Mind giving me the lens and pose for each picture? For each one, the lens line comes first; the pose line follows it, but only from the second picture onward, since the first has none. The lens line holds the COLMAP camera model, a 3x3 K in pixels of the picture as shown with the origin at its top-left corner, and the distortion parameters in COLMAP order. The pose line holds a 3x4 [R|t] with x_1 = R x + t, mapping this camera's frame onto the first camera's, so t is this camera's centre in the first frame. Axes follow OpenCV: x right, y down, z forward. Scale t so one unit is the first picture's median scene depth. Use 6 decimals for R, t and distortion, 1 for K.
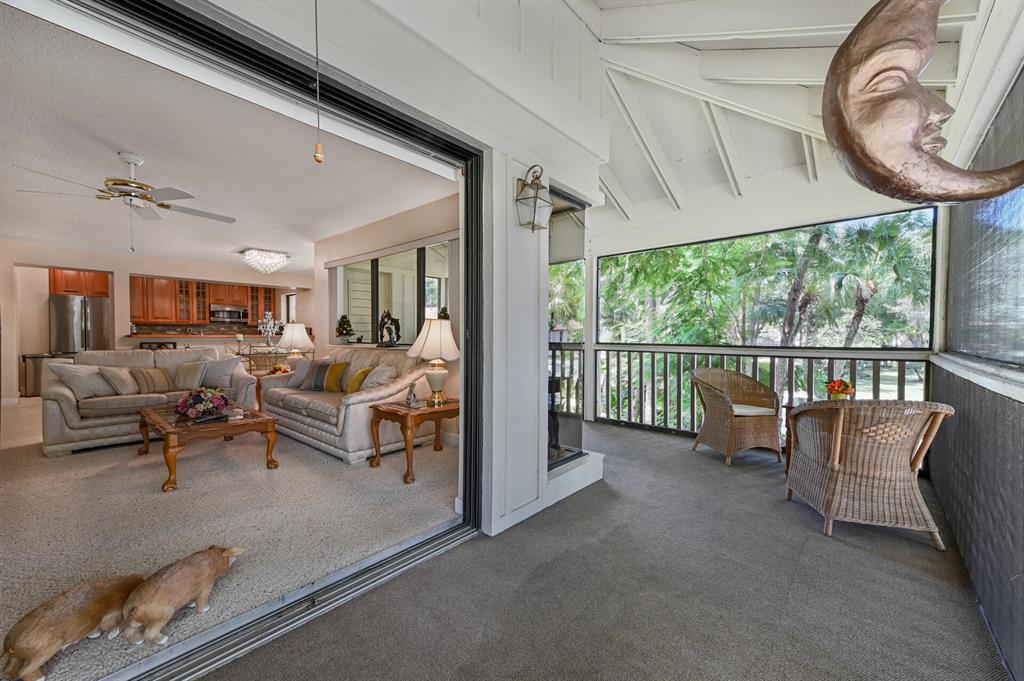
lens RADIAL K [[405.4, 0, 512.0], [0, 405.4, 340.5], [0, 0, 1]] dist [0.018563, 0.000031]
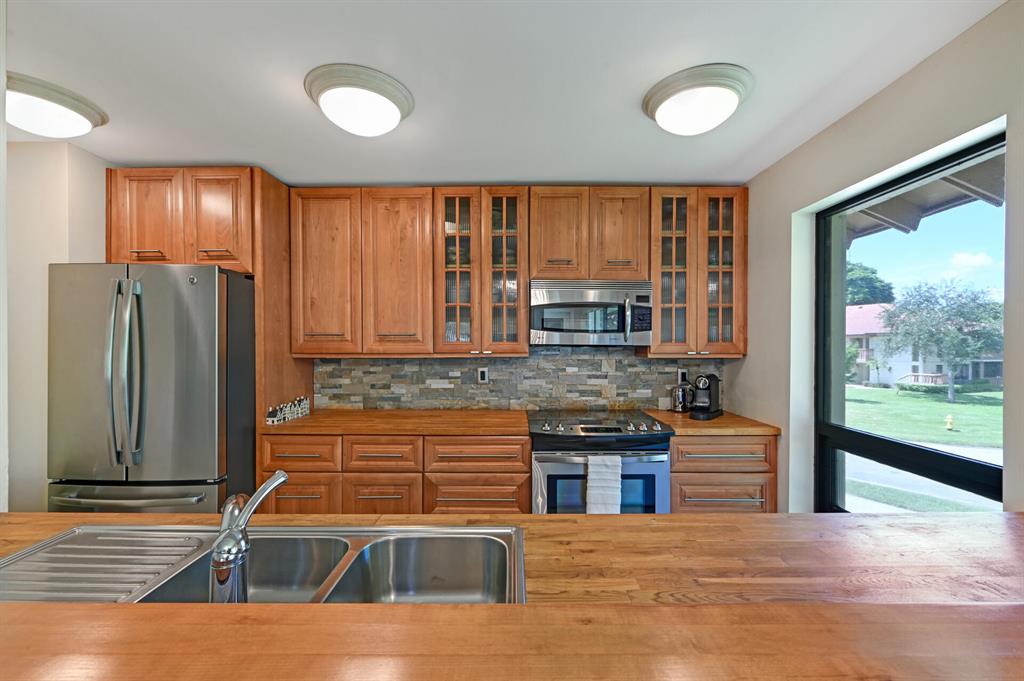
lens RADIAL K [[405.4, 0, 512.0], [0, 405.4, 340.5], [0, 0, 1]] dist [0.018563, 0.000031]
pose [[0.656738, -0.008846, -0.754067, -0.515745], [-0.004737, 0.999863, -0.015854, -0.043739], [0.754104, 0.013984, 0.656606, 0.773653]]
